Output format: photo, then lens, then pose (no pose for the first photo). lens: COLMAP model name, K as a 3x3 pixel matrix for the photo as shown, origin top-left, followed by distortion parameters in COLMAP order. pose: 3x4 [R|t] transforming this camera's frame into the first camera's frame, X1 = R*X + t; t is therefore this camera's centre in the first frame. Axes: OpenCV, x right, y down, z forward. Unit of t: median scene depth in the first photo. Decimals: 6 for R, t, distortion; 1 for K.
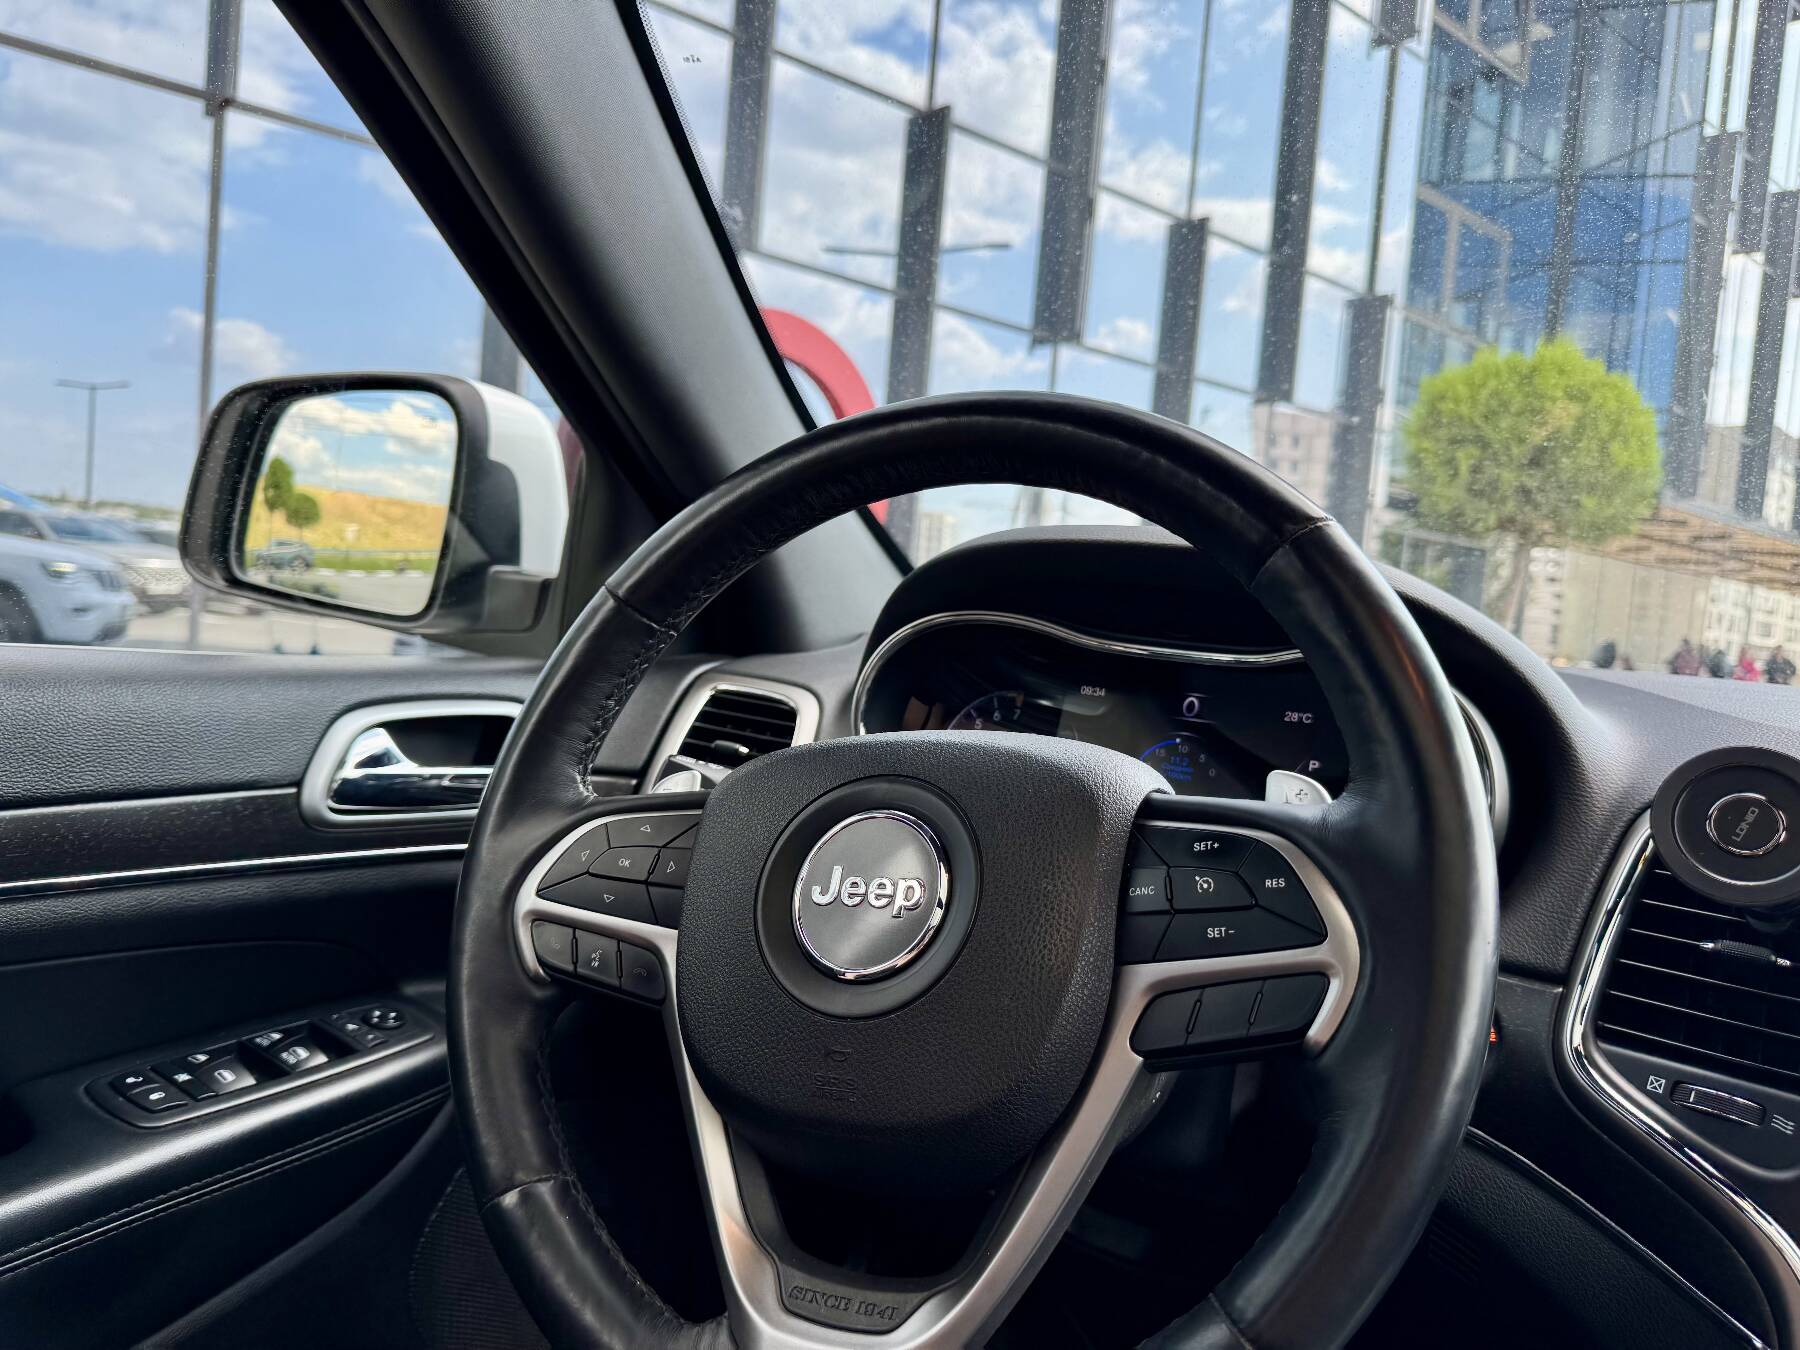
lens RADIAL K [[1308.6, 0, 900.0], [0, 1308.6, 675.0], [0, 0, 1]] dist [0.000518, -0.008737]
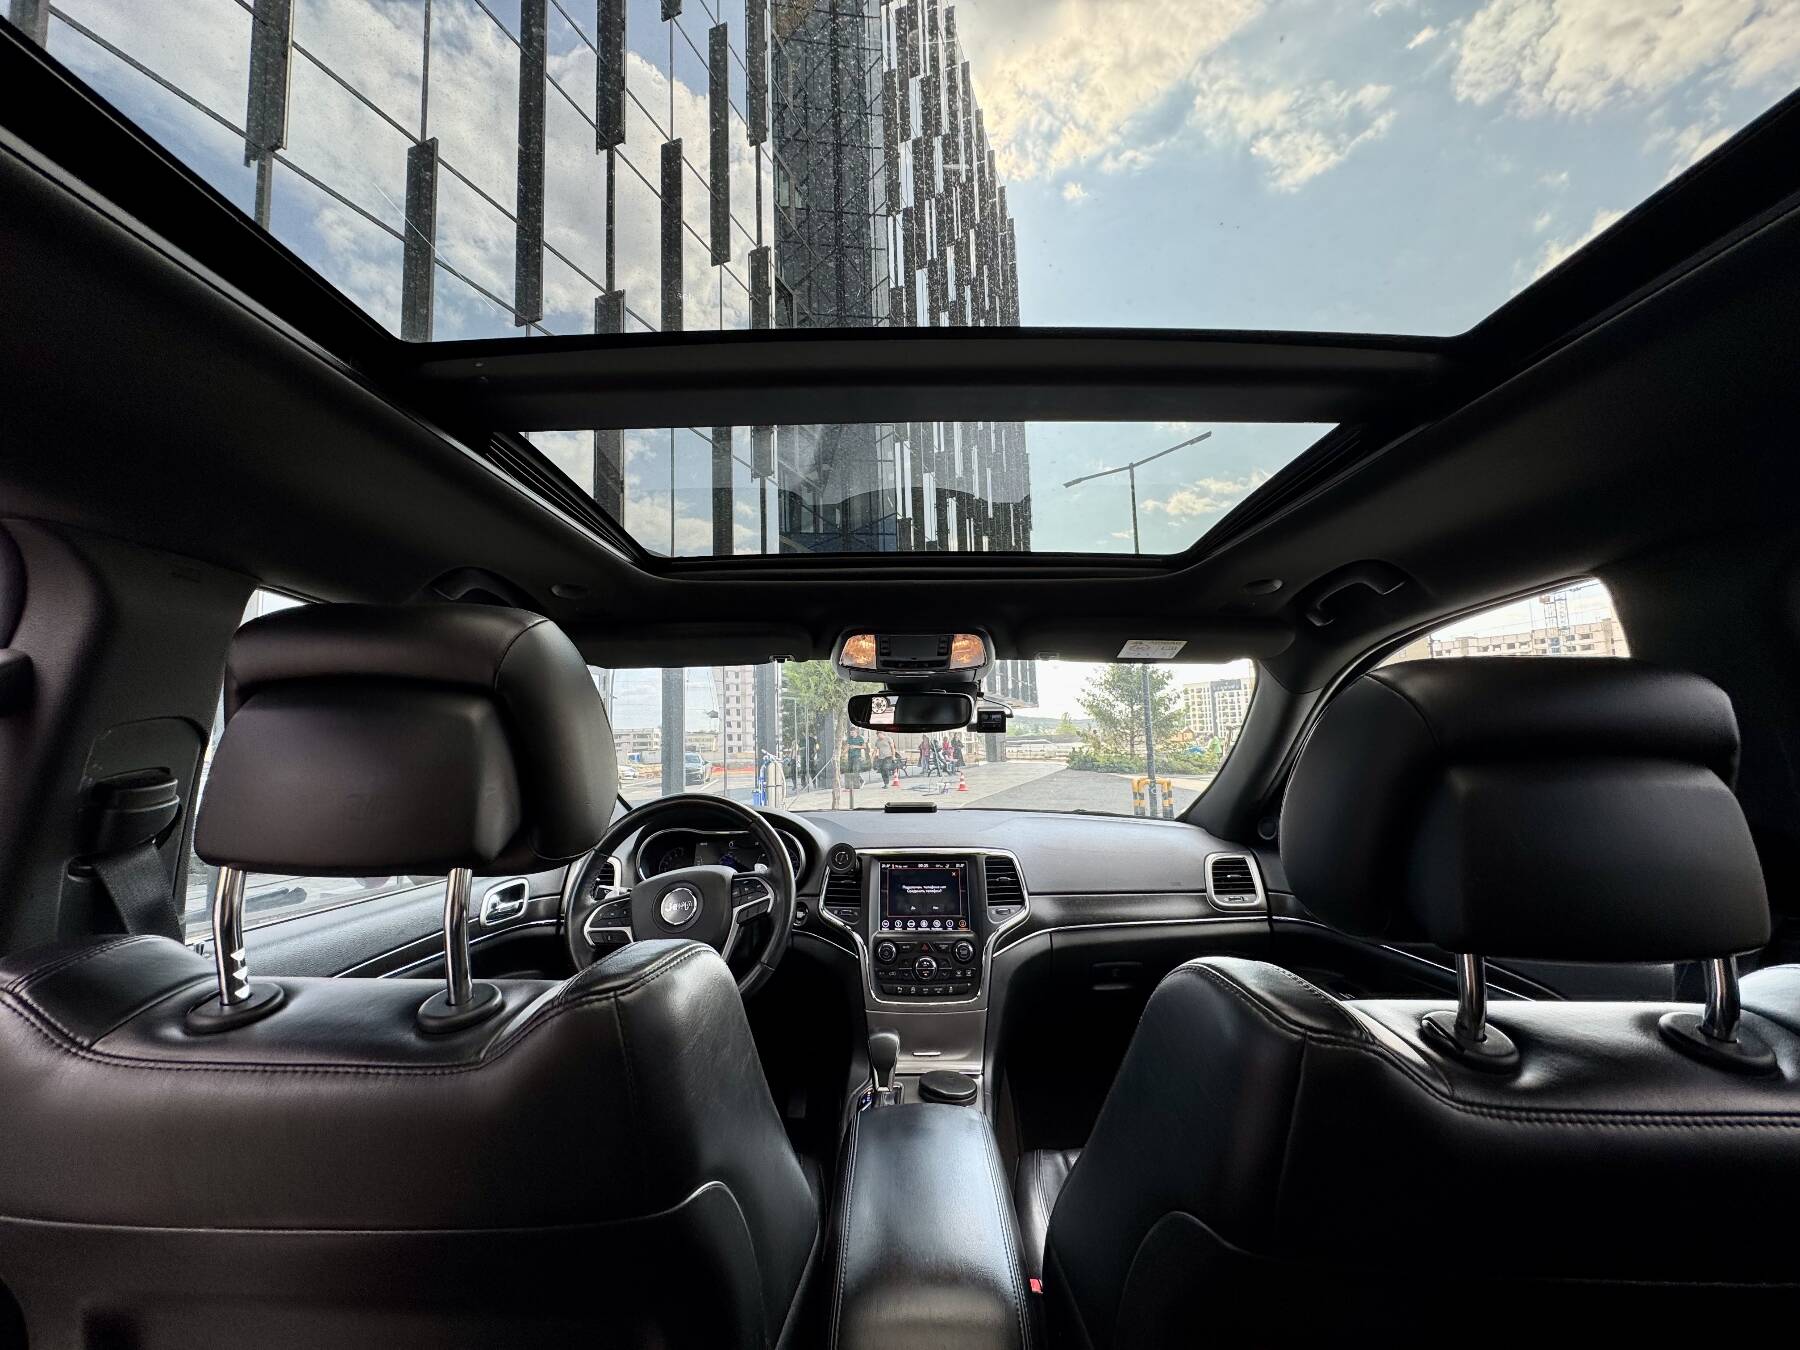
lens RADIAL K [[719.1, 0, 900.0], [0, 719.1, 675.0], [0, 0, 1]] dist [-0.000451, -0.000194]
pose [[0.869825, -0.062619, 0.489371, -0.261364], [0.129540, 0.986098, -0.104070, -0.138664], [-0.476051, 0.153916, 0.865844, -0.857731]]
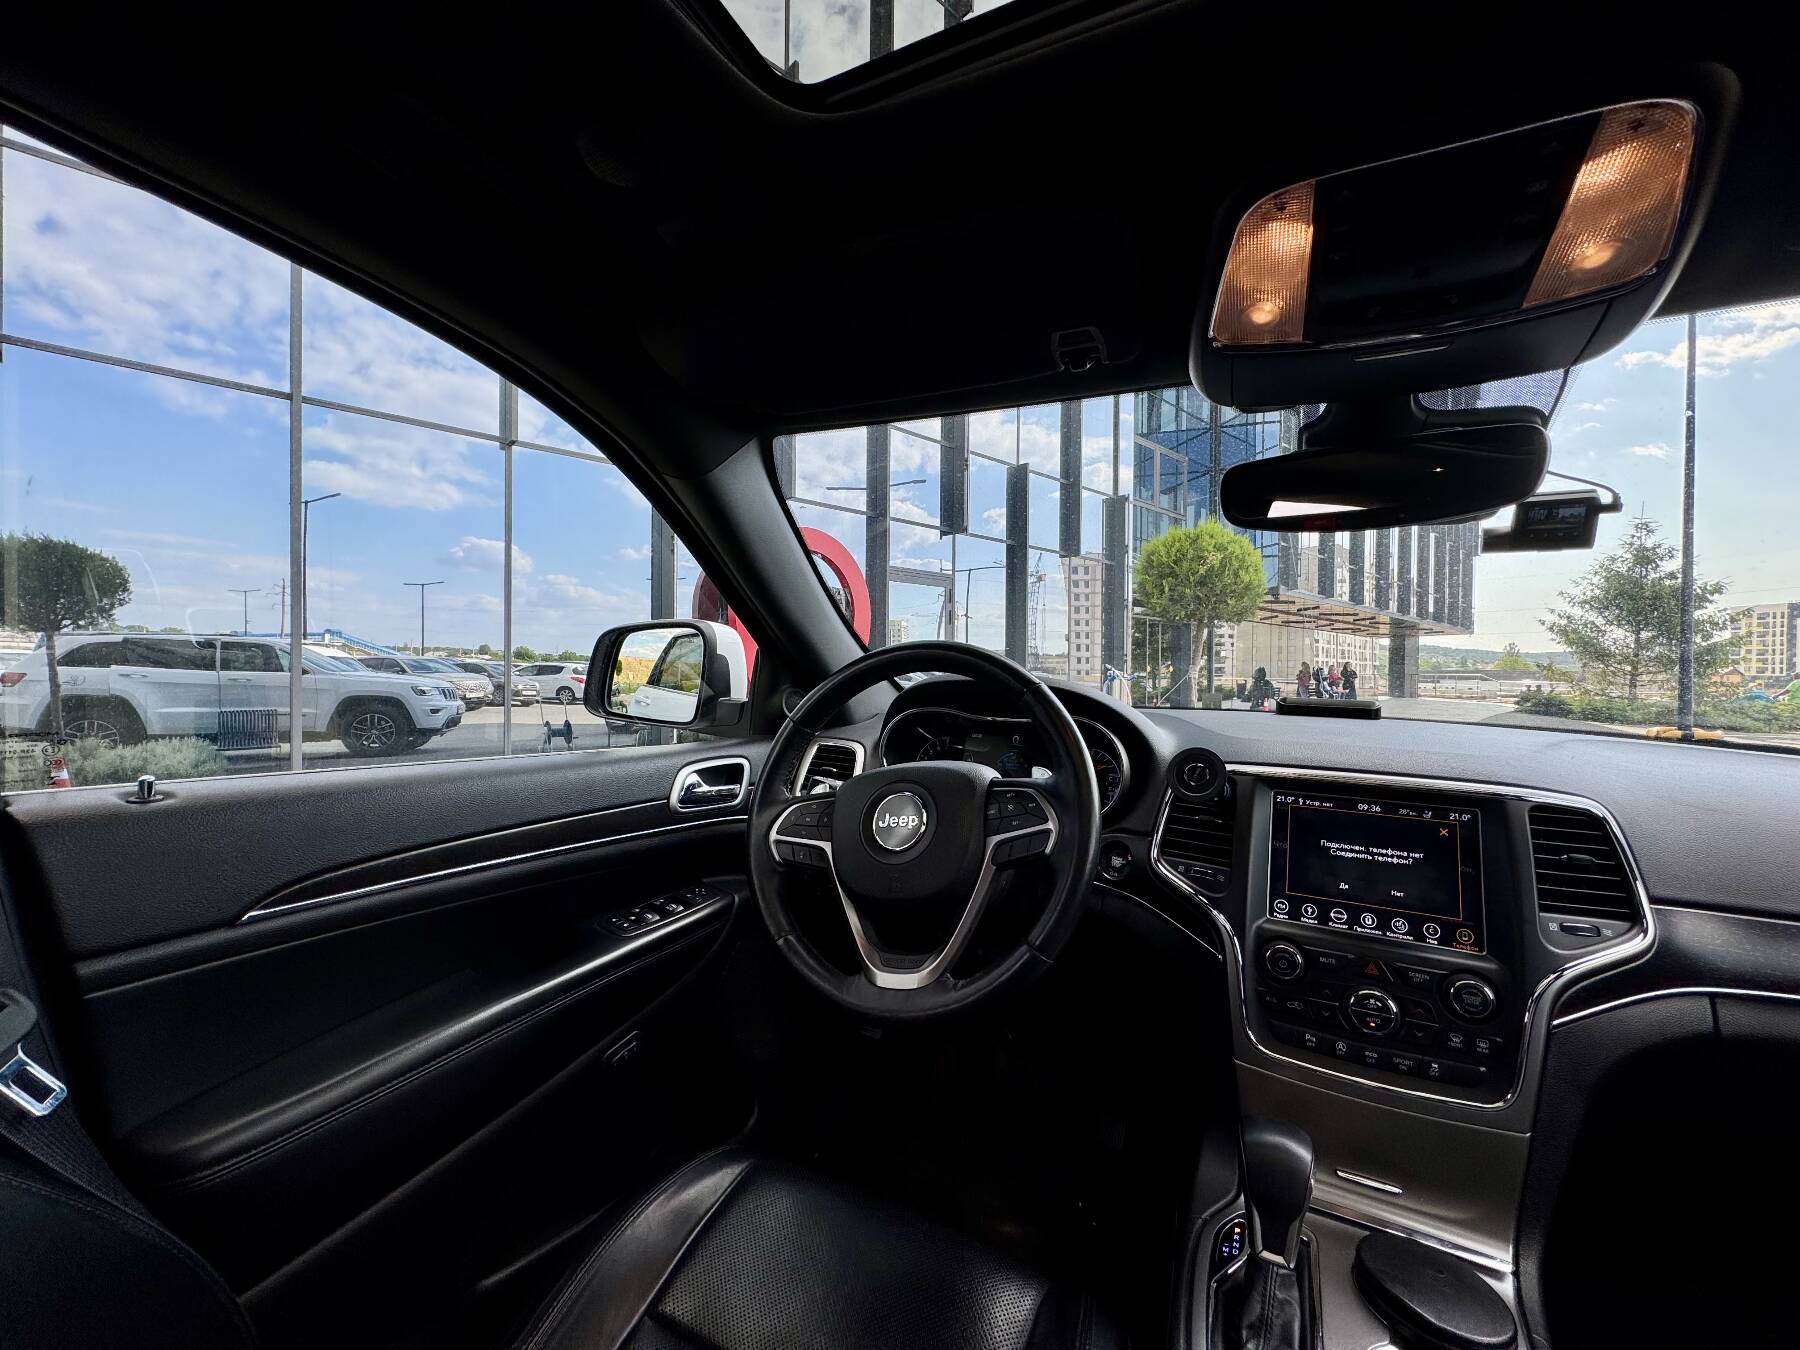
lens RADIAL K [[719.1, 0, 900.0], [0, 719.1, 675.0], [0, 0, 1]] dist [-0.000451, -0.000194]
pose [[0.996972, -0.072869, 0.027143, -0.020741], [0.074144, 0.996024, -0.049390, -0.037398], [-0.023436, 0.051253, 0.998411, -0.289219]]
